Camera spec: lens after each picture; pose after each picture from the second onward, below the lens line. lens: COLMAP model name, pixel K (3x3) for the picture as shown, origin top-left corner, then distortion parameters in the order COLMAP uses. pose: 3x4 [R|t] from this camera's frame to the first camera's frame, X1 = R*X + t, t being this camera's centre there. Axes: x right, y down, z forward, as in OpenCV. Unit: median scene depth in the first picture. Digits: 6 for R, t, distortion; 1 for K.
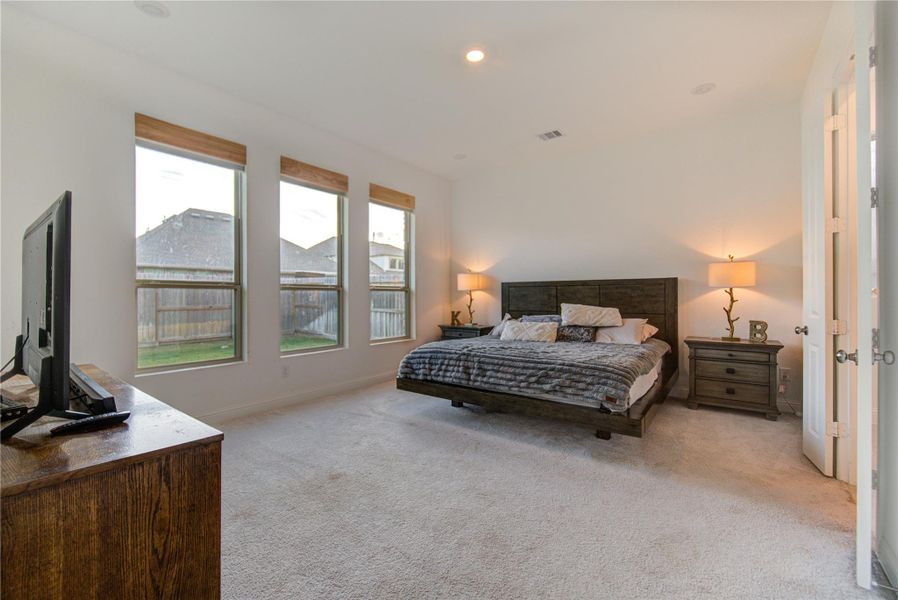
lens RADIAL K [[386.4, 0, 454.9], [0, 386.4, 302.0], [0, 0, 1]] dist [-0.002880, -0.000731]
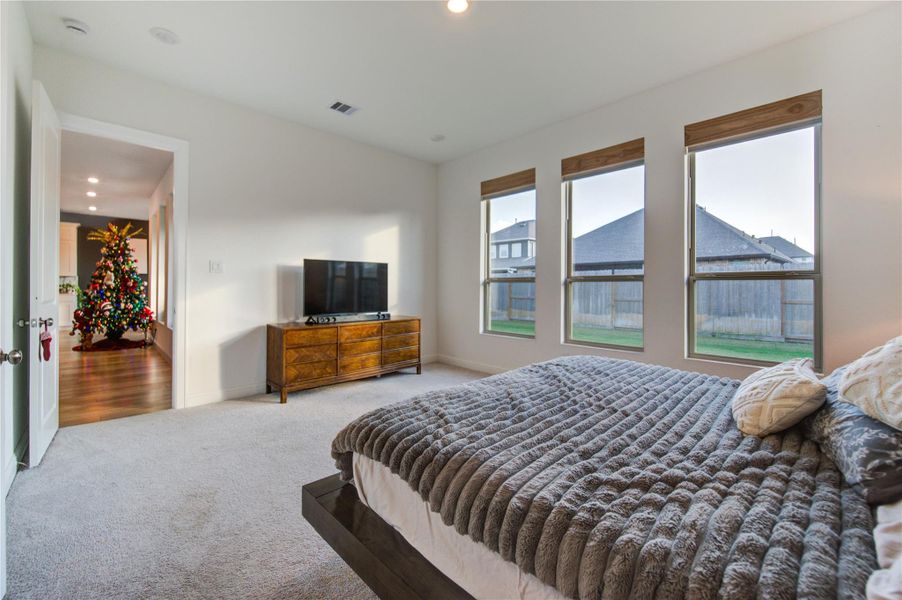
lens RADIAL K [[381.7, 0, 445.2], [0, 381.7, 289.3], [0, 0, 1]] dist [-0.009818, -0.000275]
pose [[-0.182763, 0.003415, -0.983151, 0.386480], [-0.014437, 0.999877, 0.006157, -0.008056], [0.983051, 0.015319, -0.182691, 0.506432]]
